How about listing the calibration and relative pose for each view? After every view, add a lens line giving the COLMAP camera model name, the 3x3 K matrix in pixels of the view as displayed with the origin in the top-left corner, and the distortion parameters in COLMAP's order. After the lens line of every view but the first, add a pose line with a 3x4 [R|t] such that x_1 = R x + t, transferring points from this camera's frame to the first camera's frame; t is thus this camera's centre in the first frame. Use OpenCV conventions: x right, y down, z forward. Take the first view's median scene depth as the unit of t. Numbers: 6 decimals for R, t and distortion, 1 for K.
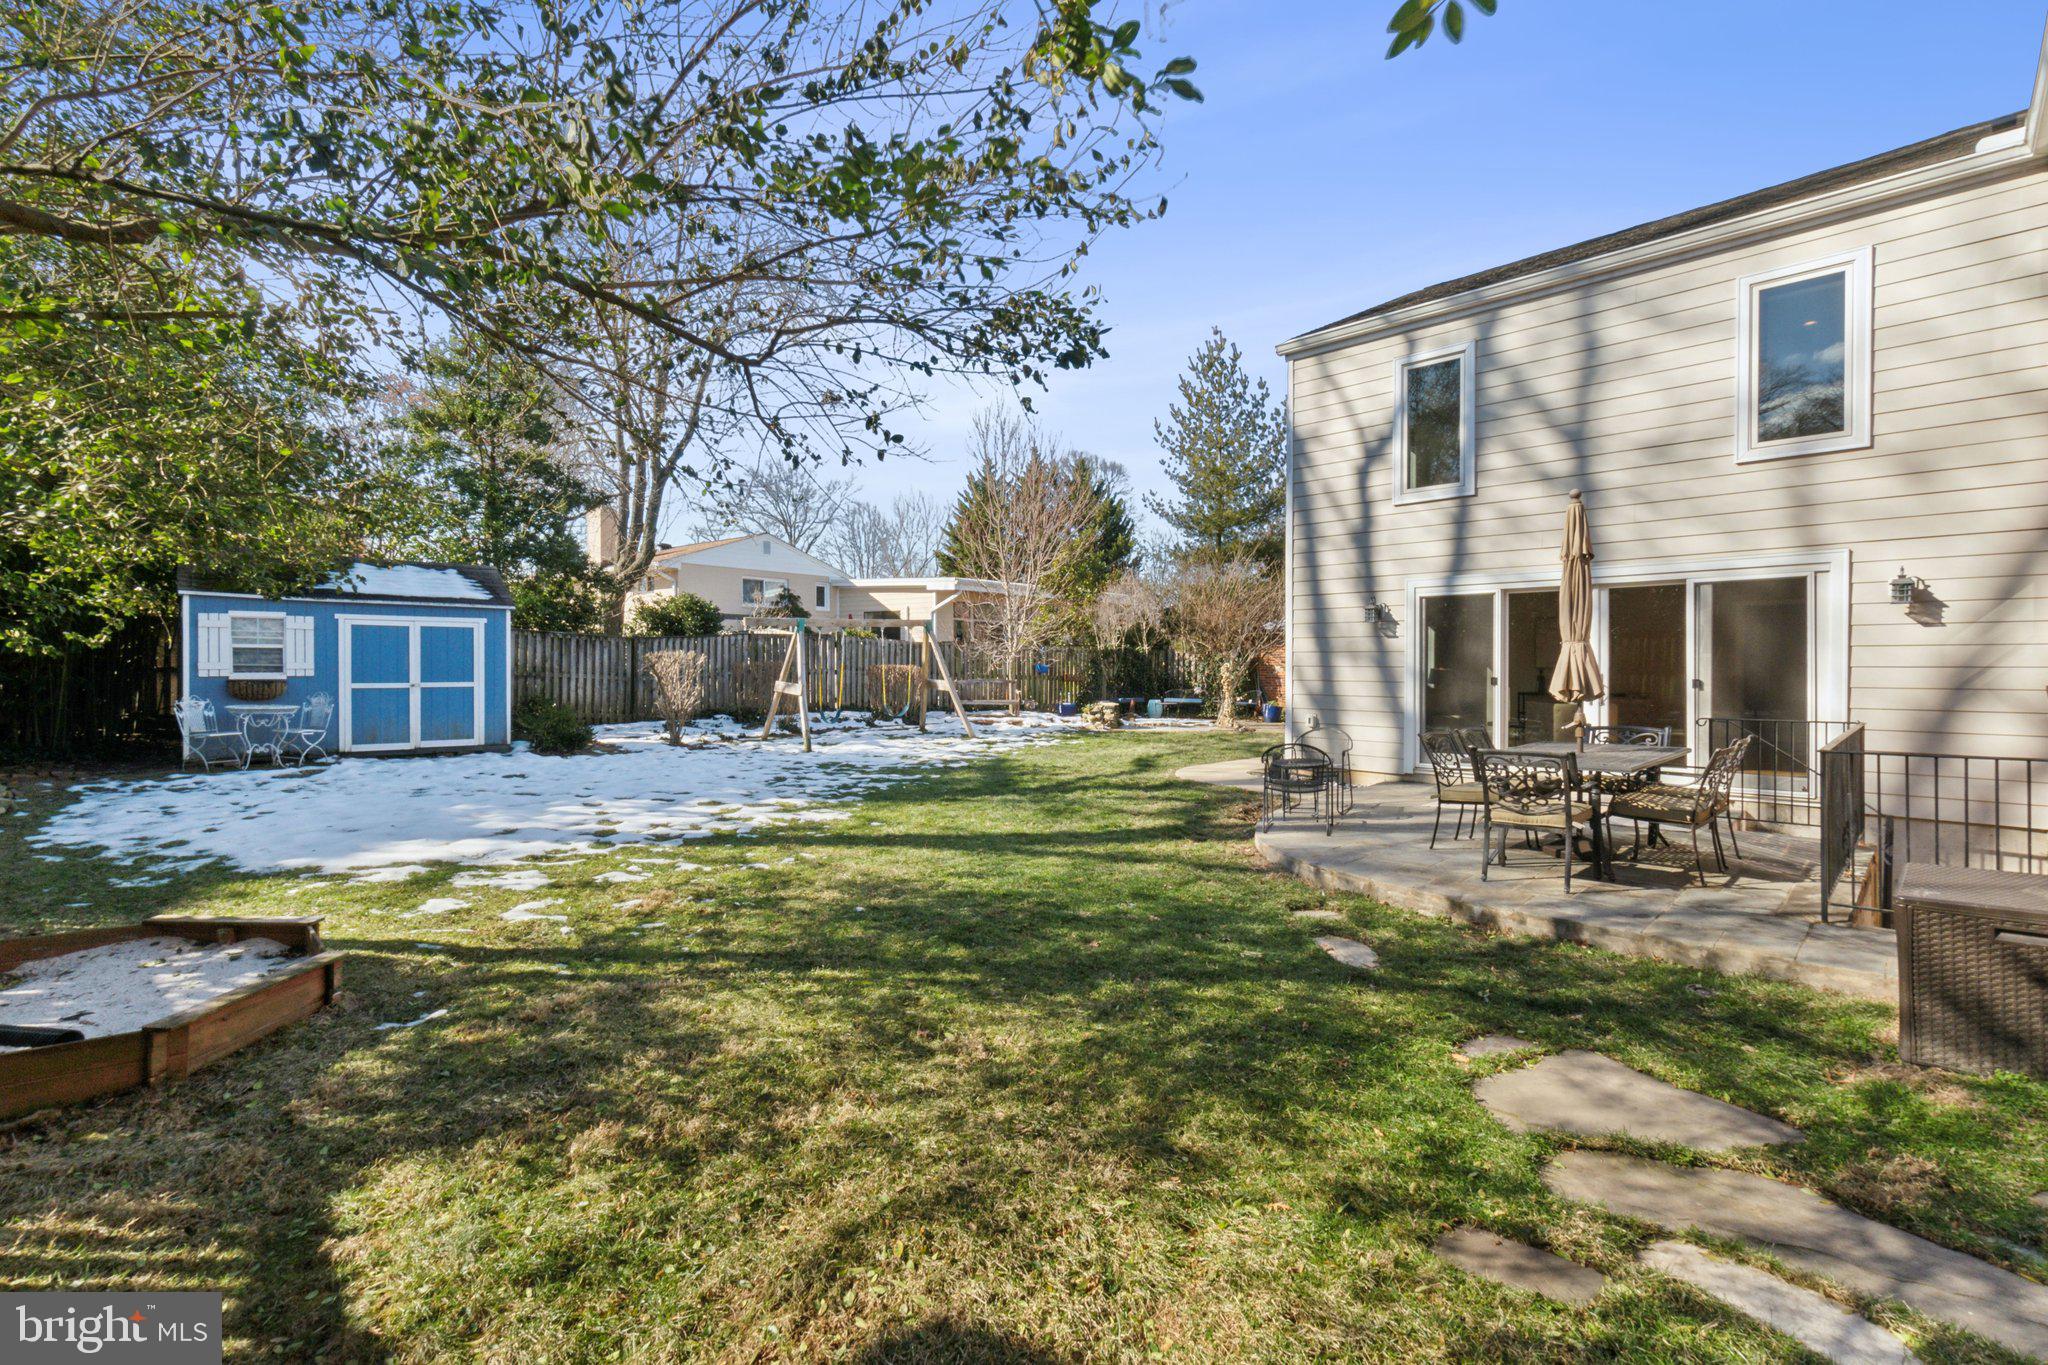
lens RADIAL K [[898.7, 0, 1024.2], [0, 898.7, 677.9], [0, 0, 1]] dist [-0.000191, -0.000065]
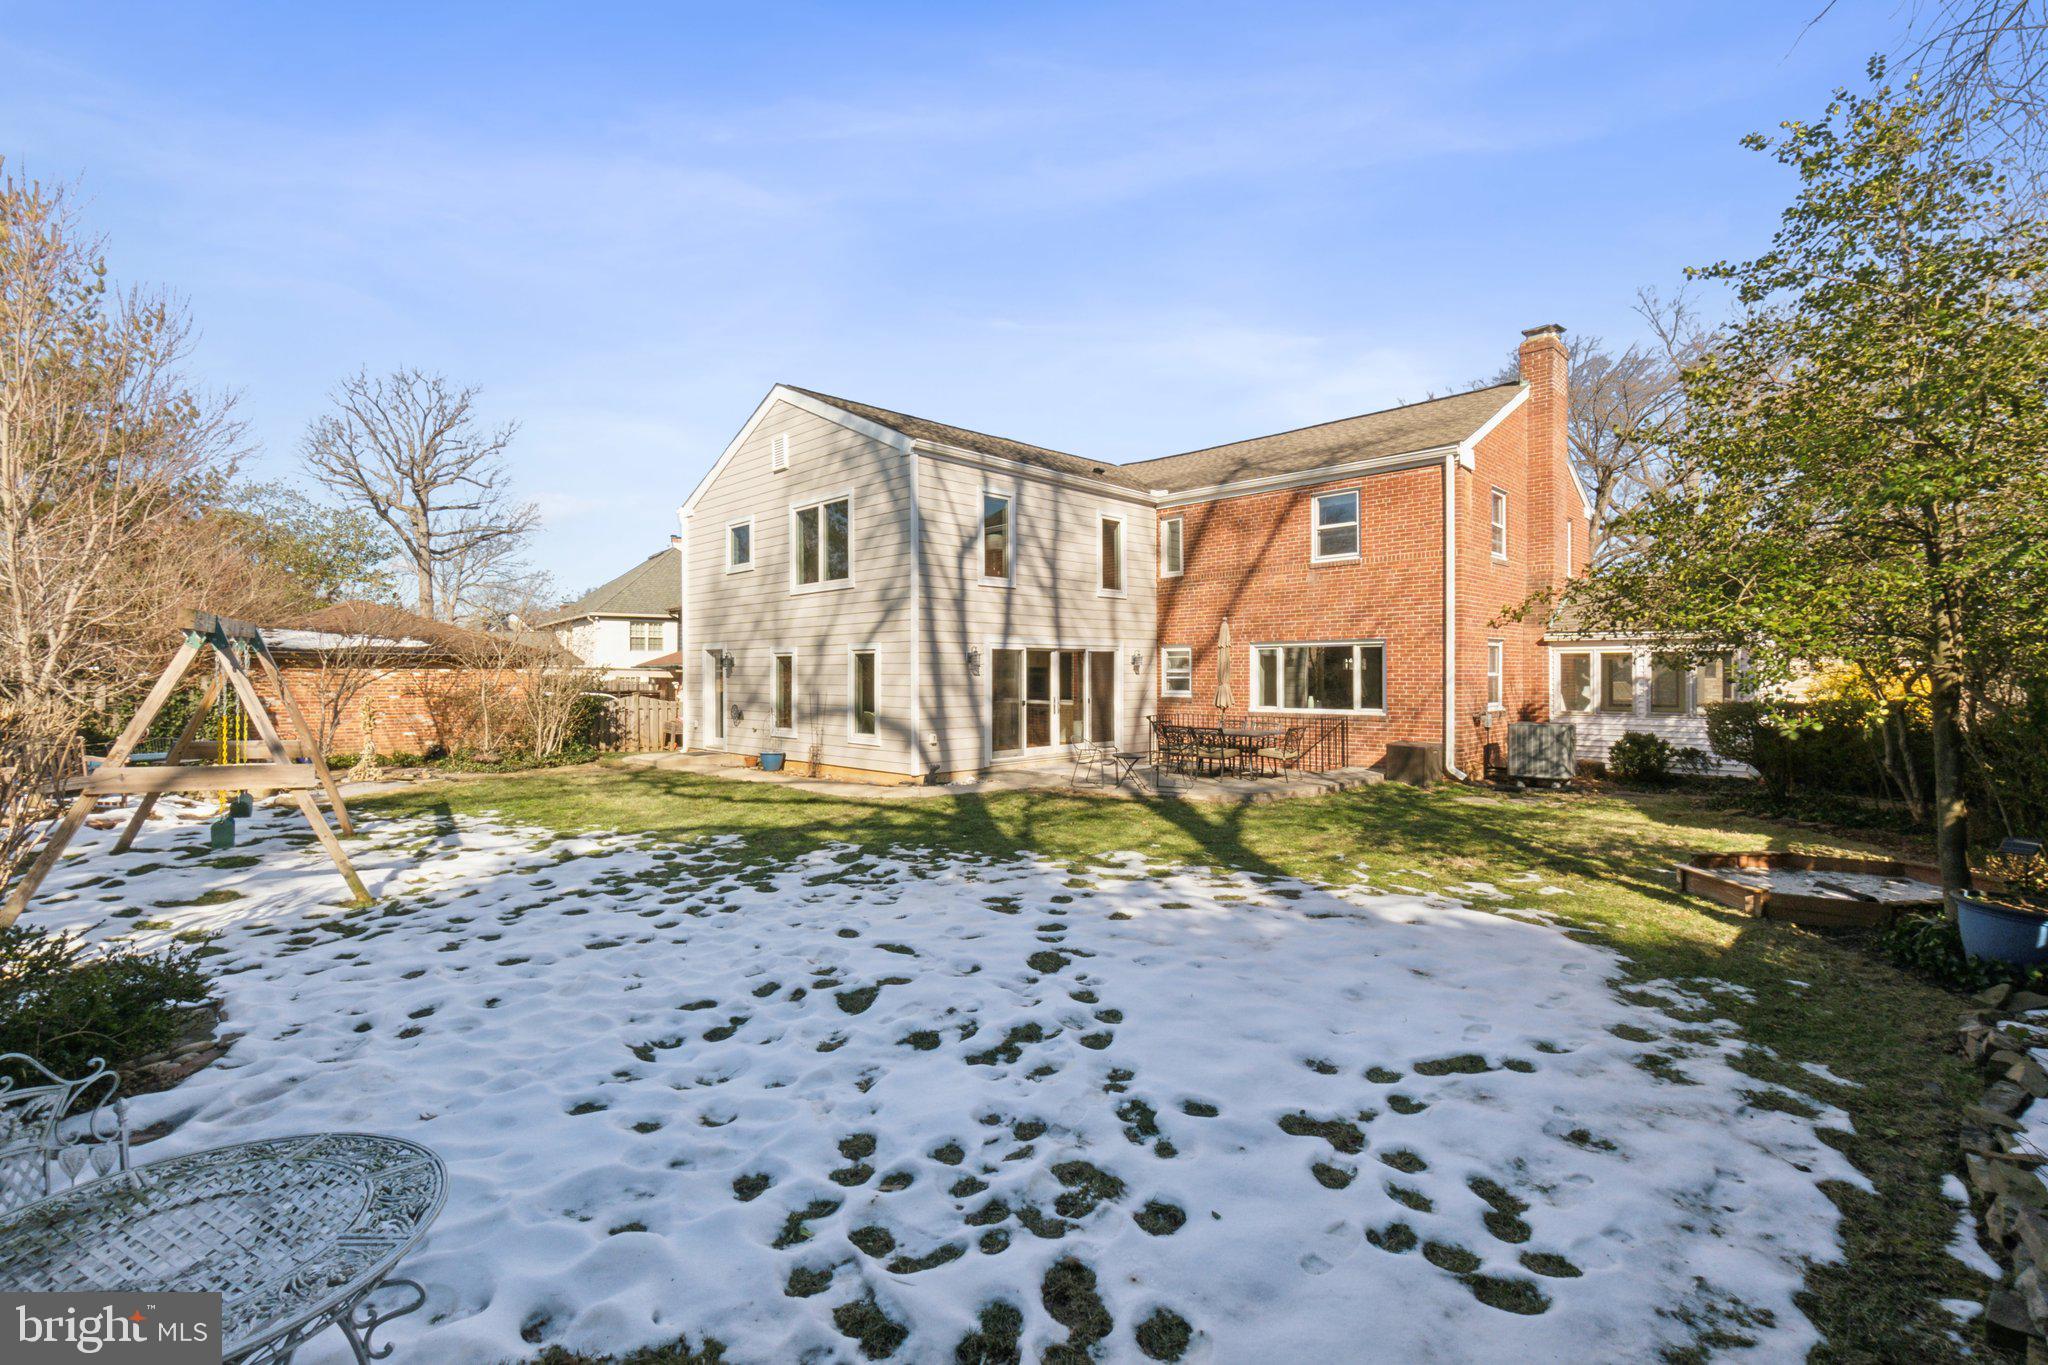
lens RADIAL K [[898.7, 0, 1024.6], [0, 898.7, 674.8], [0, 0, 1]] dist [-0.000191, -0.000065]
pose [[0.013906, -0.004649, 0.999892, -1.103887], [0.008823, 0.999951, 0.004527, -0.054075], [-0.999864, 0.008759, 0.013946, 0.949353]]
